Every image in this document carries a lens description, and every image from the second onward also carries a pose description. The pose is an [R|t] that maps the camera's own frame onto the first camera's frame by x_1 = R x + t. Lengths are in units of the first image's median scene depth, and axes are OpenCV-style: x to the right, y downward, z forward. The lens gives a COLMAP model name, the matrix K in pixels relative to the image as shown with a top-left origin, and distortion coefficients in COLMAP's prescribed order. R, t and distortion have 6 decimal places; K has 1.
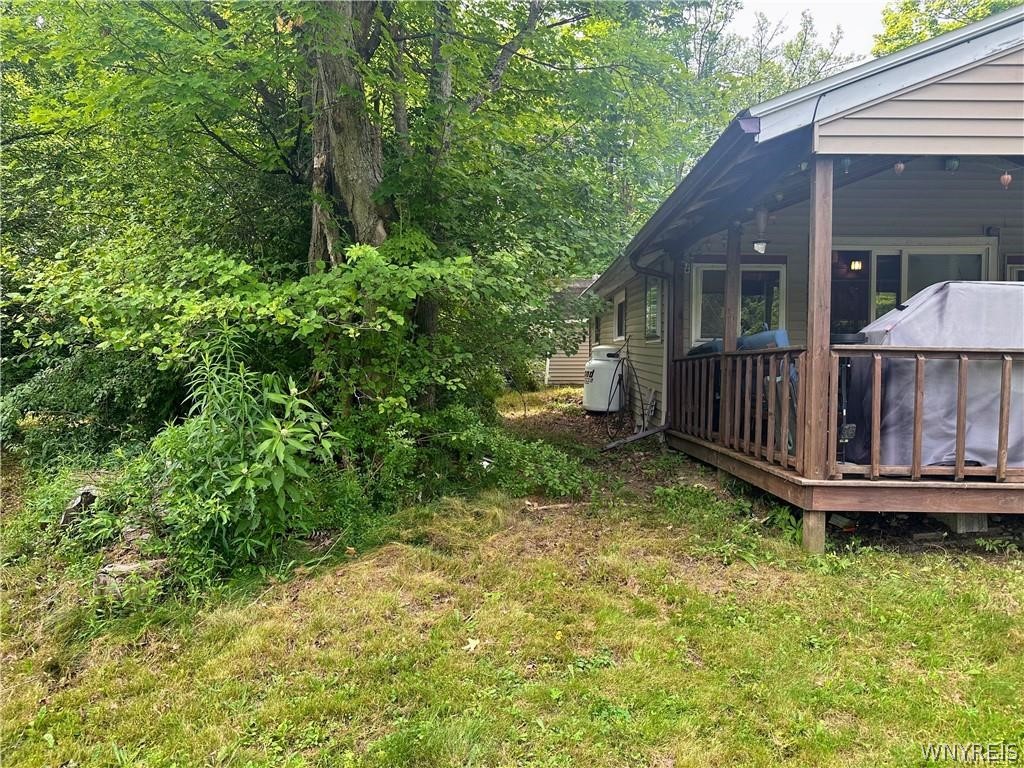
lens RADIAL K [[720.2, 0, 512.0], [0, 720.2, 384.0], [0, 0, 1]] dist [0.040577, -0.043844]
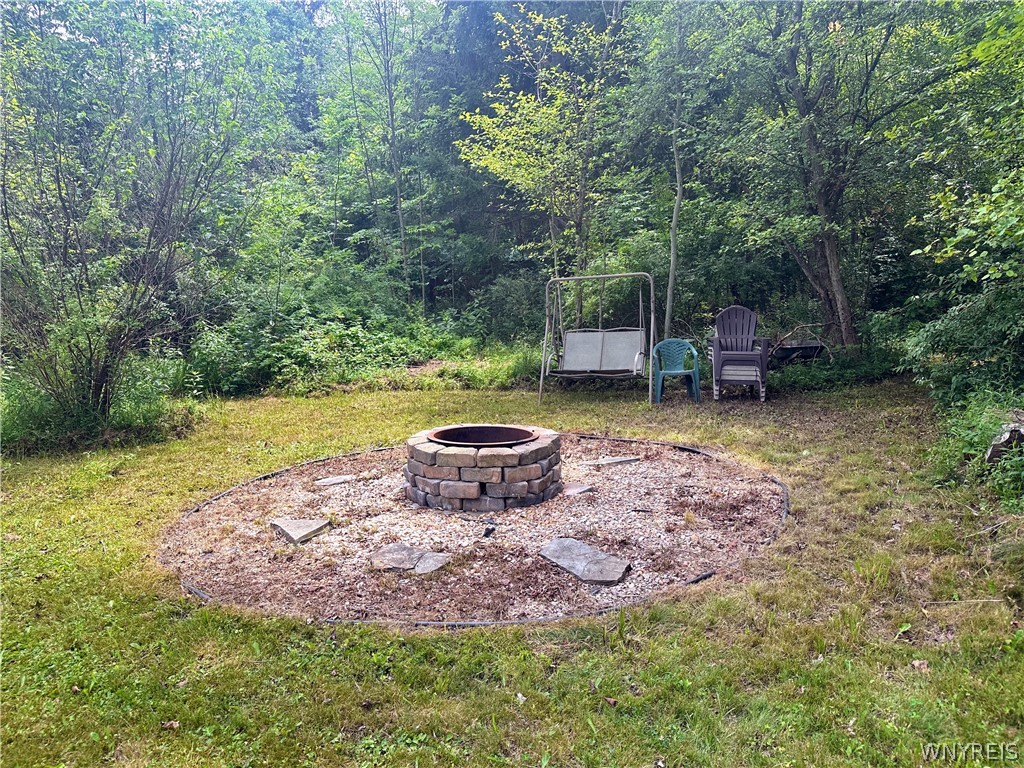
lens RADIAL K [[720.2, 0, 512.0], [0, 720.2, 384.0], [0, 0, 1]] dist [0.040577, -0.043844]
pose [[0.530948, 0.075636, -0.844022, -0.117247], [-0.014259, 0.996665, 0.080345, 0.017620], [0.847284, -0.030624, 0.530256, -0.084733]]
